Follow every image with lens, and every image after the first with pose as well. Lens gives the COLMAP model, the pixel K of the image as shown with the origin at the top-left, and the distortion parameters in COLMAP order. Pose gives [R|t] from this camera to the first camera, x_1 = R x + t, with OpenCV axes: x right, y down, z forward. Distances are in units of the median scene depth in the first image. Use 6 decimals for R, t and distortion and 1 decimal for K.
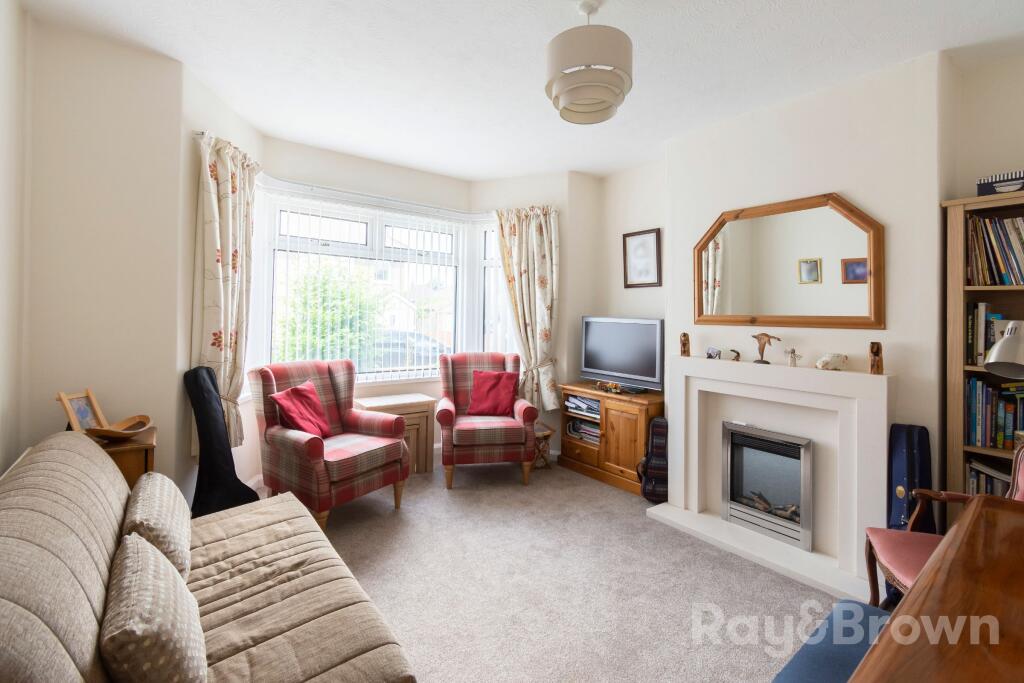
lens RADIAL K [[455.3, 0, 458.2], [0, 455.3, 329.1], [0, 0, 1]] dist [-0.001919, -0.001259]
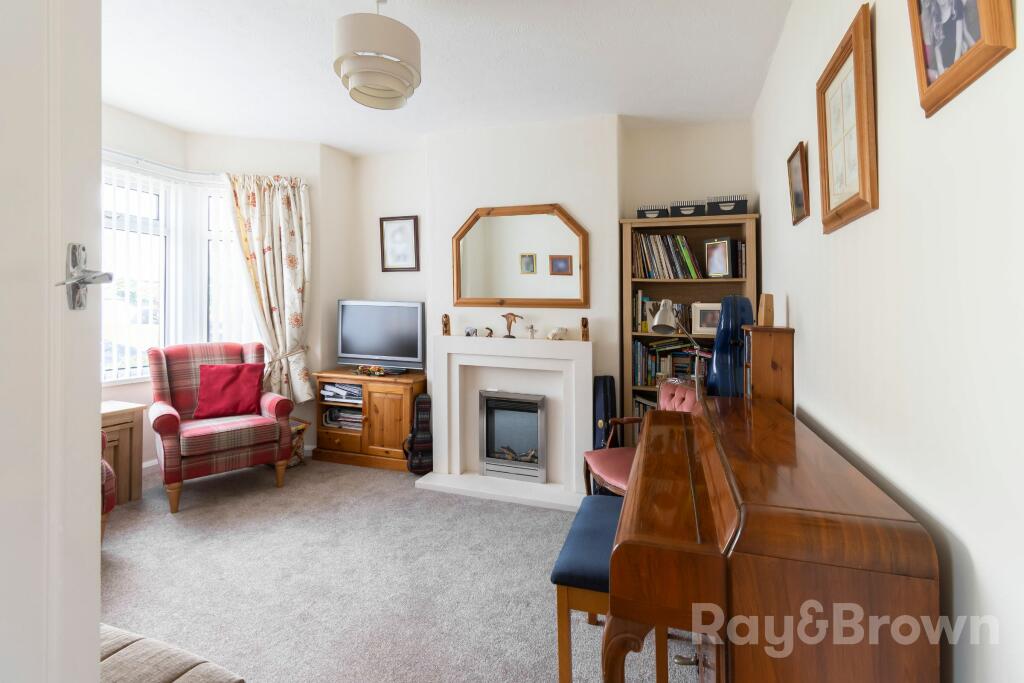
lens RADIAL K [[610.5, 0, 387.4], [0, 610.5, 328.8], [0, 0, 1]] dist [0.000513, -0.000484]
pose [[0.844705, -0.007216, 0.535184, -0.390616], [0.007077, 0.999972, 0.002314, 0.037314], [-0.535185, 0.001832, 0.844733, -0.160388]]
